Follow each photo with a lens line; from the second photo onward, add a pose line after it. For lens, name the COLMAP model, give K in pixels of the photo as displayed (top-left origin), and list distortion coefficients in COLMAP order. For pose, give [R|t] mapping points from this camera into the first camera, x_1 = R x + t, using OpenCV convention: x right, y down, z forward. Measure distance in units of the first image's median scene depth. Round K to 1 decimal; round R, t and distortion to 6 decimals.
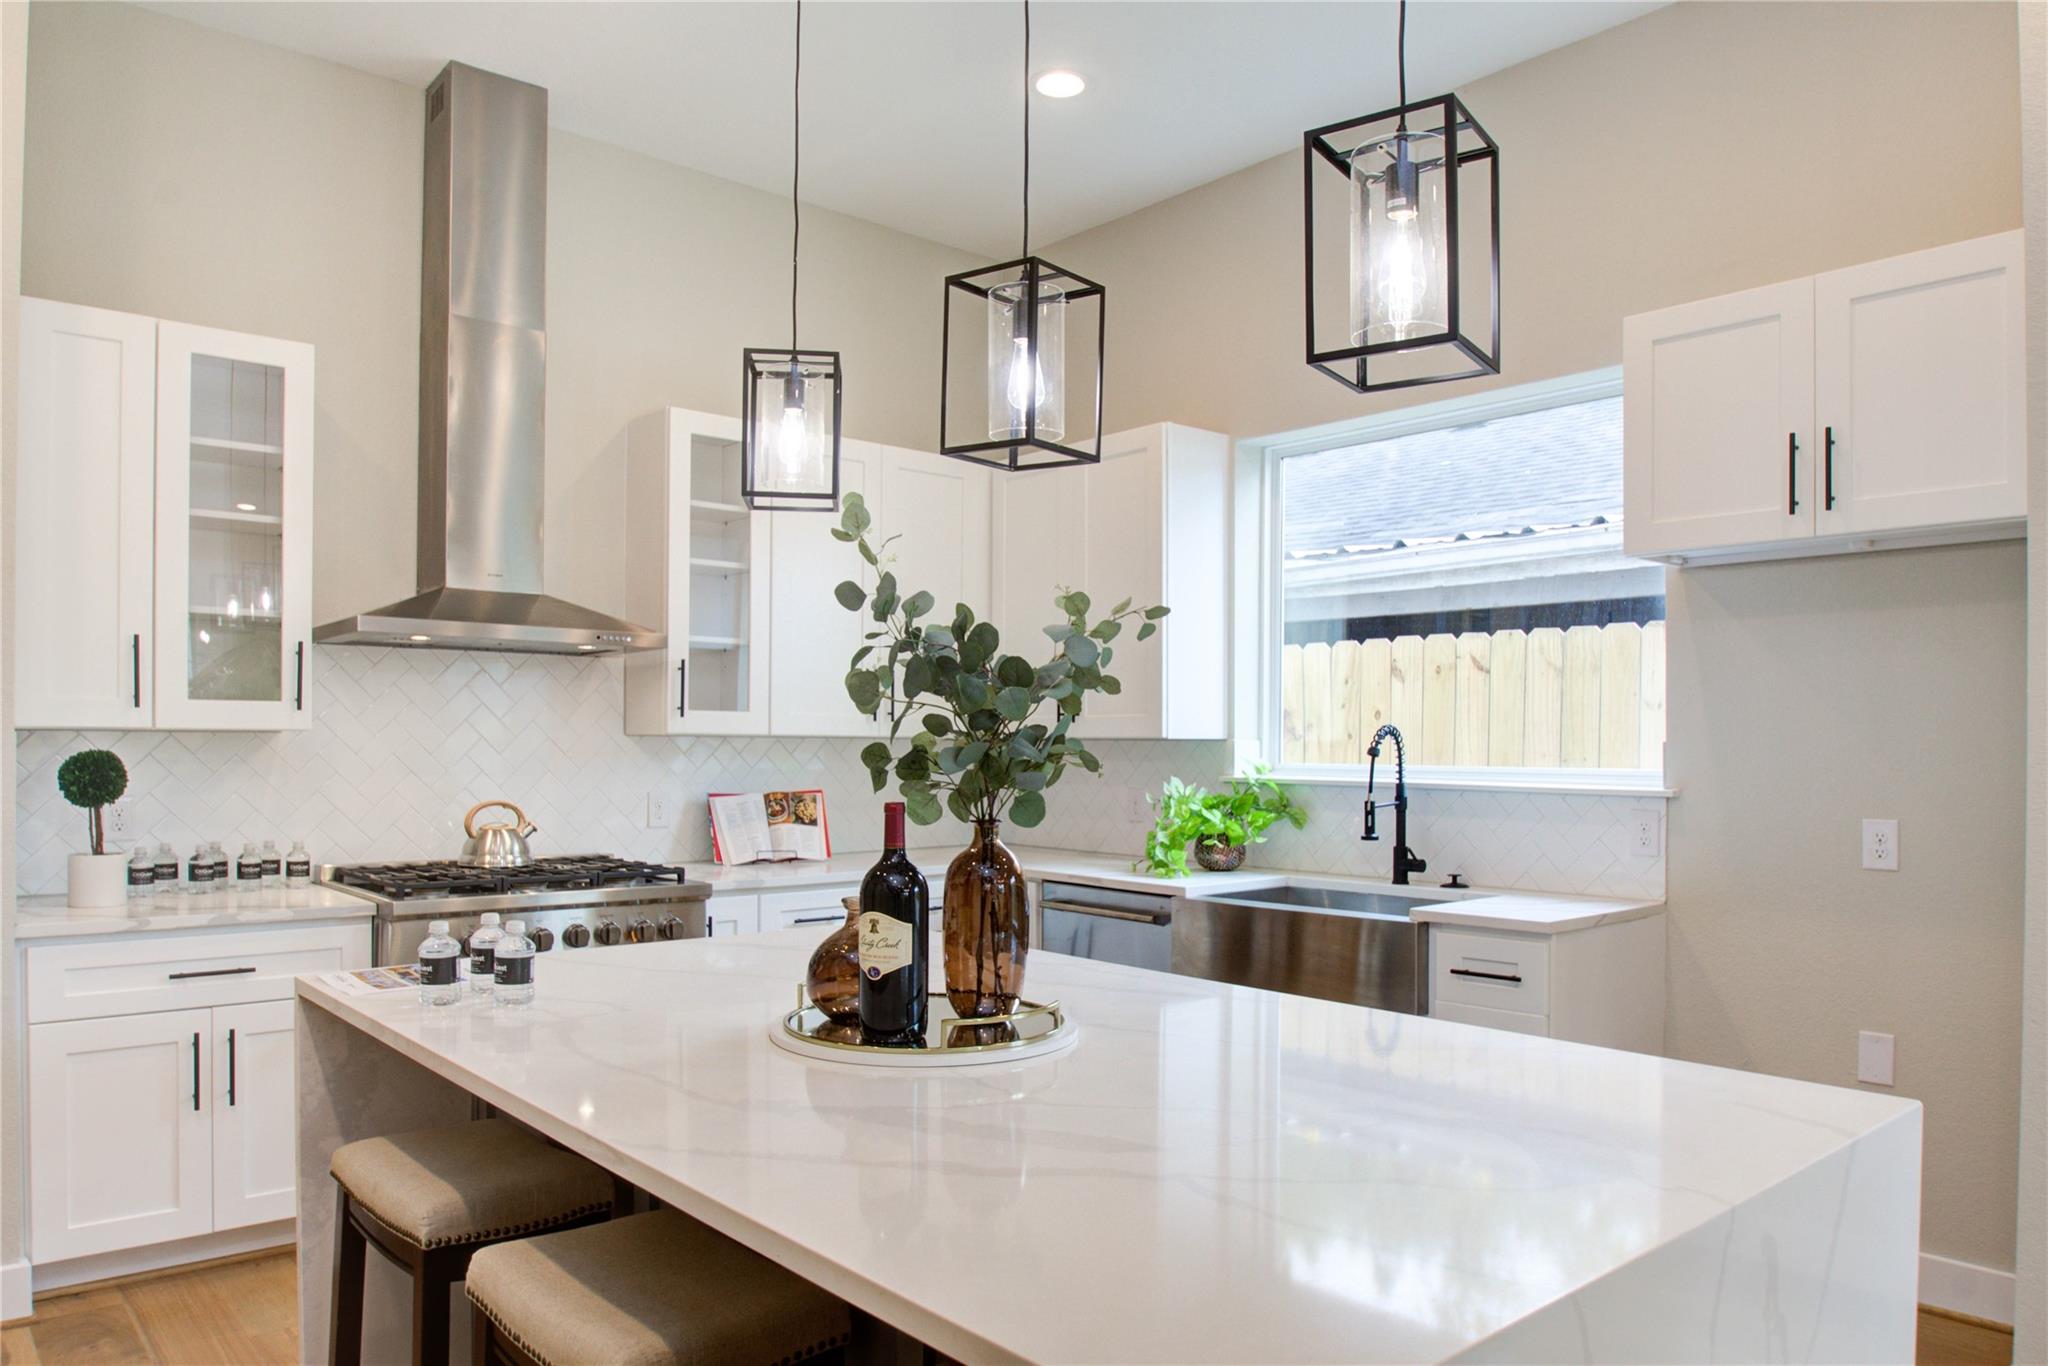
lens RADIAL K [[1441.0, 0, 1027.1], [0, 1441.0, 745.2], [0, 0, 1]] dist [-0.130126, 0.178770]
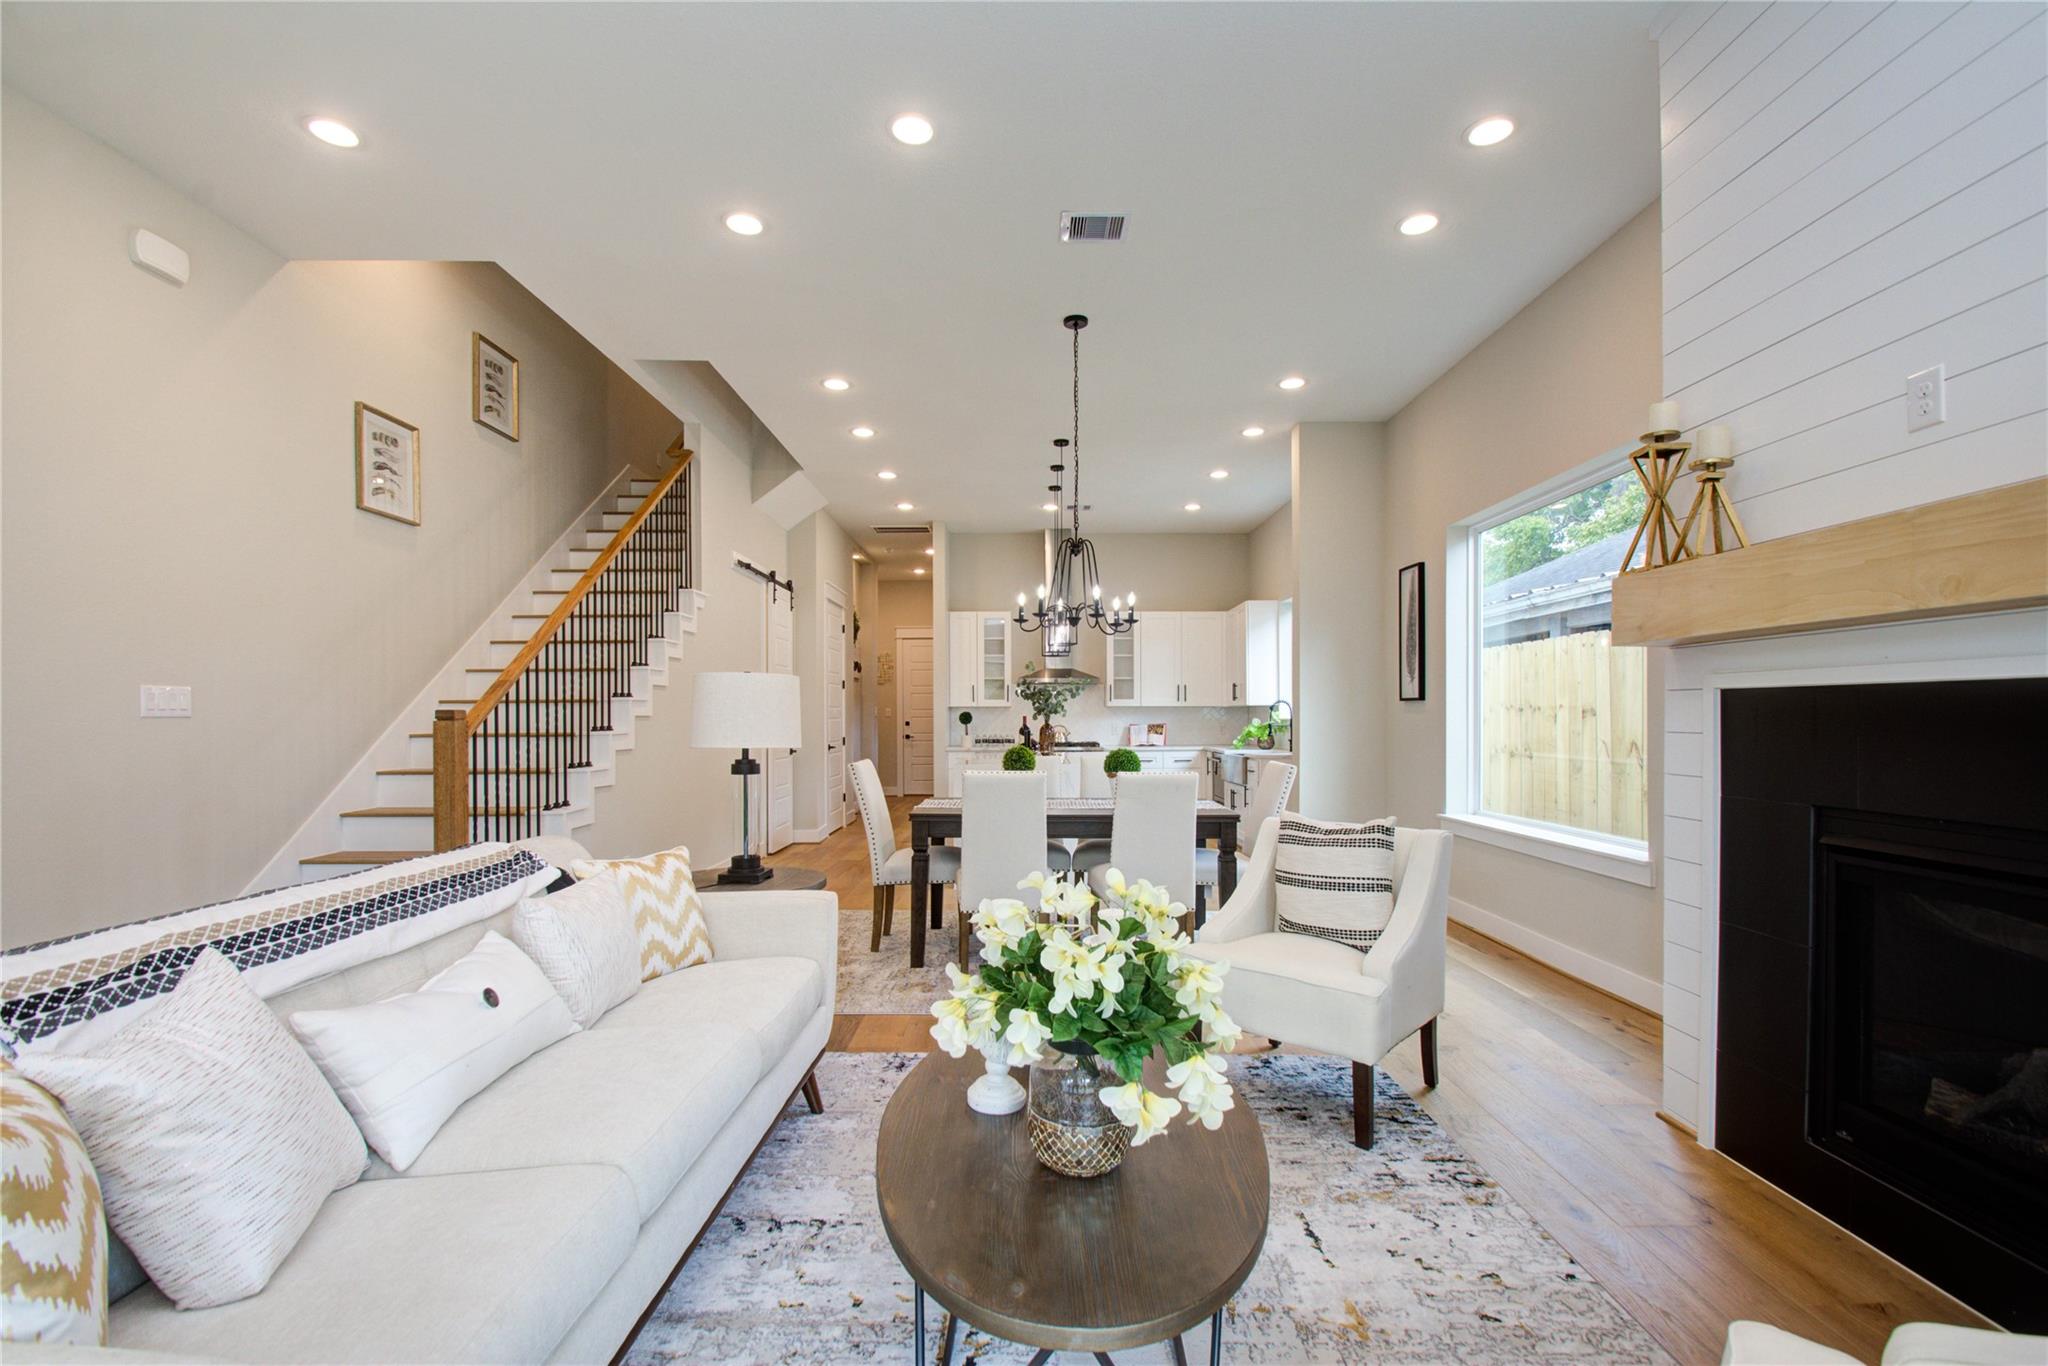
lens RADIAL K [[895.9, 0, 1011.7], [0, 895.9, 718.5], [0, 0, 1]] dist [-0.000529, 0.000004]
pose [[0.752470, -0.007190, -0.658587, 1.138027], [0.006761, 0.999972, -0.003192, 0.030195], [0.658592, -0.002051, 0.752497, -0.898101]]
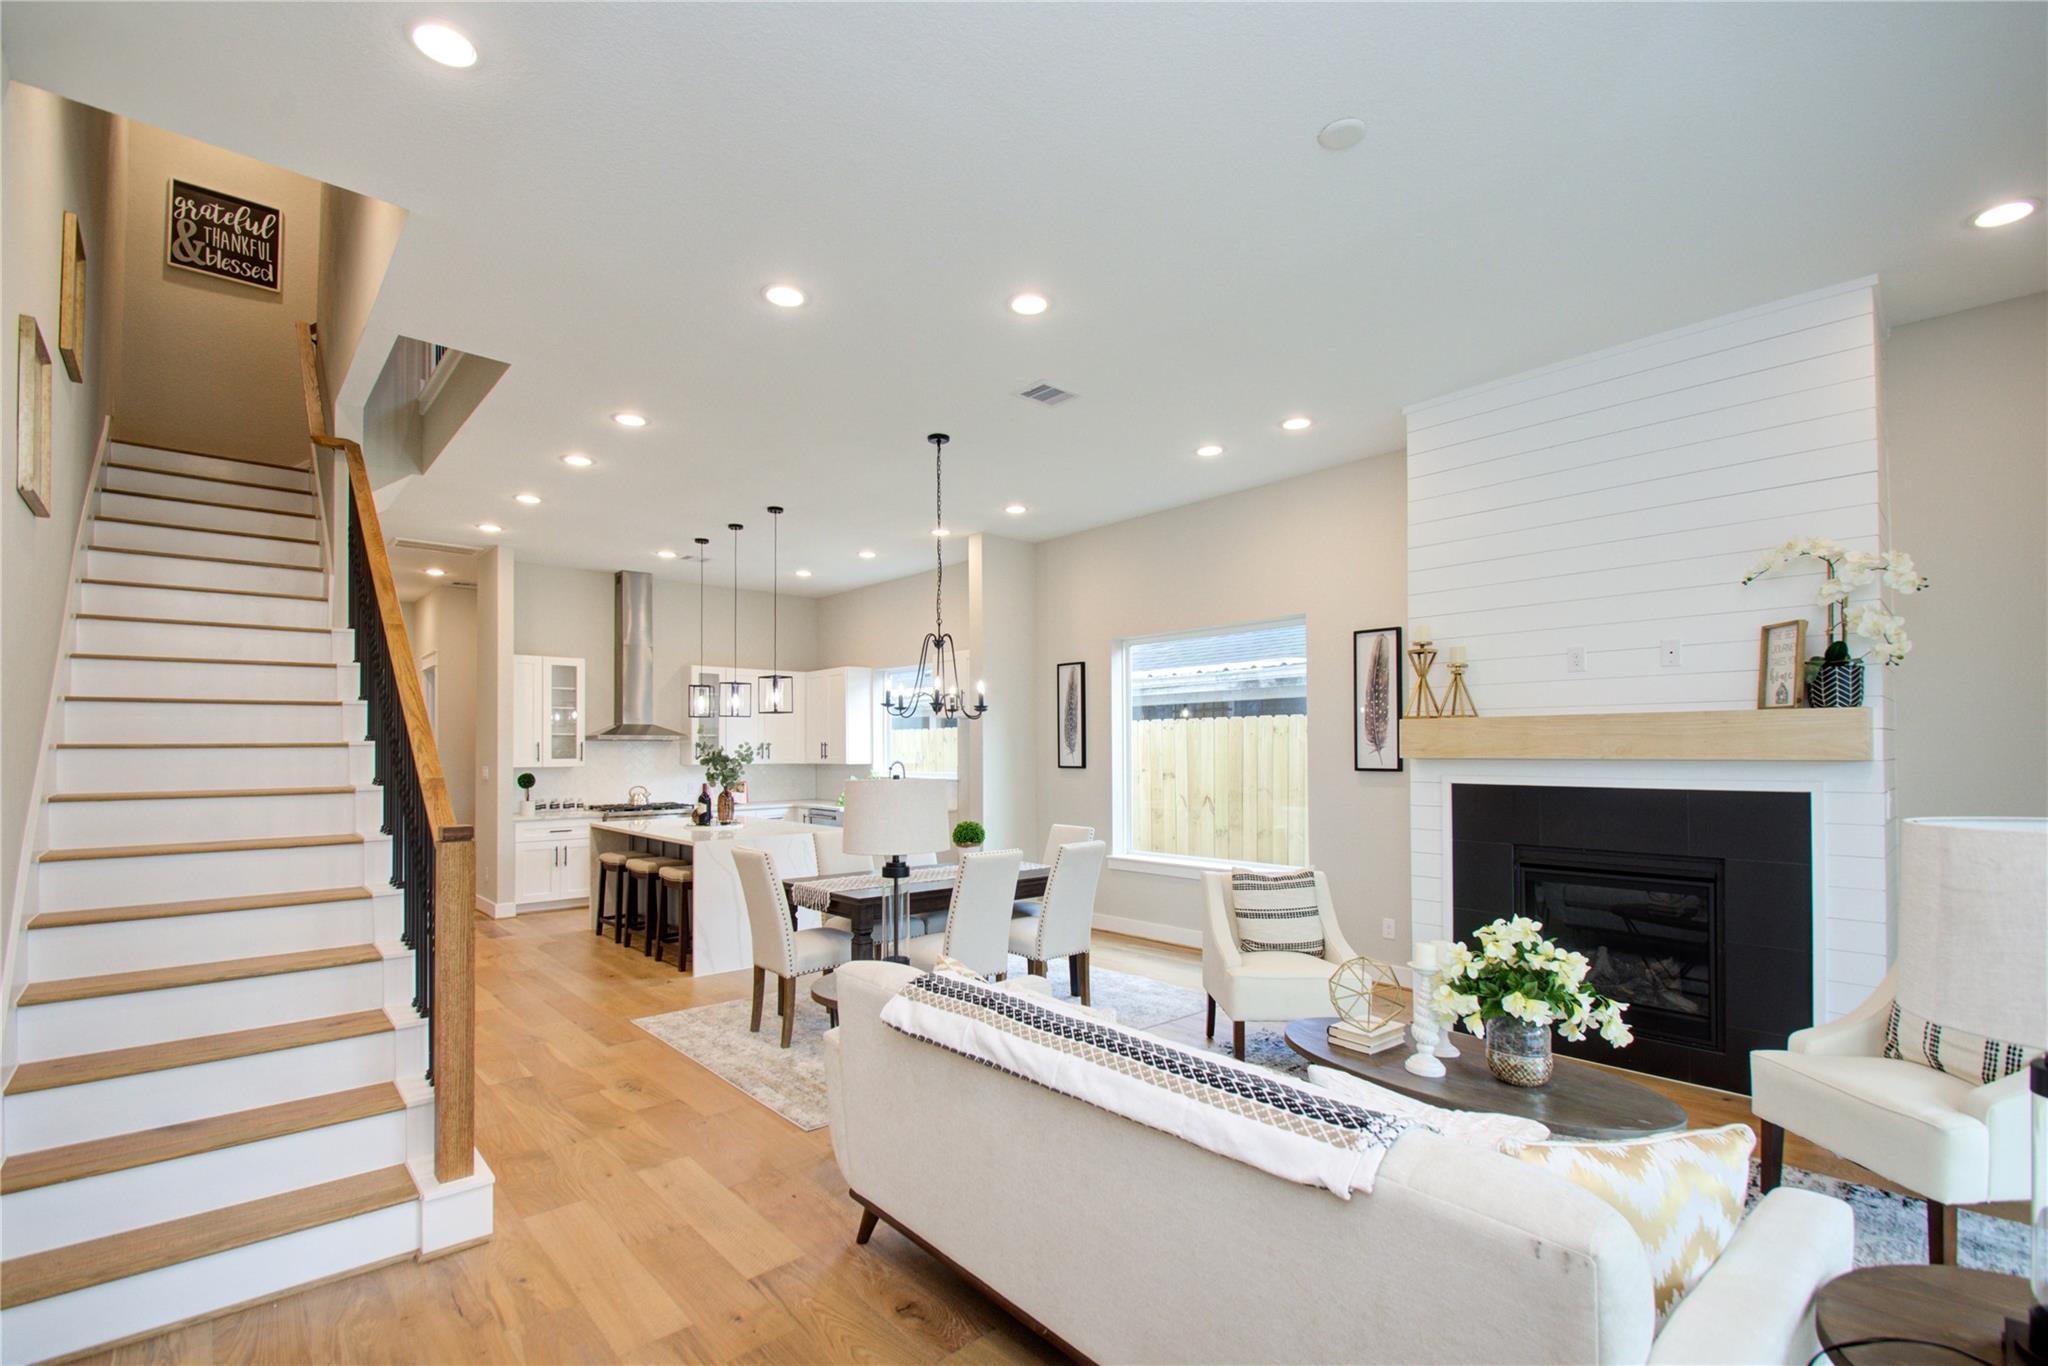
lens RADIAL K [[920.4, 0, 1020.1], [0, 920.4, 733.8], [0, 0, 1]] dist [0.002532, 0.000209]
pose [[0.999820, -0.011138, 0.015353, 0.534498], [0.011422, 0.999763, -0.018508, -0.035697], [-0.015143, 0.018680, 0.999711, -1.286766]]
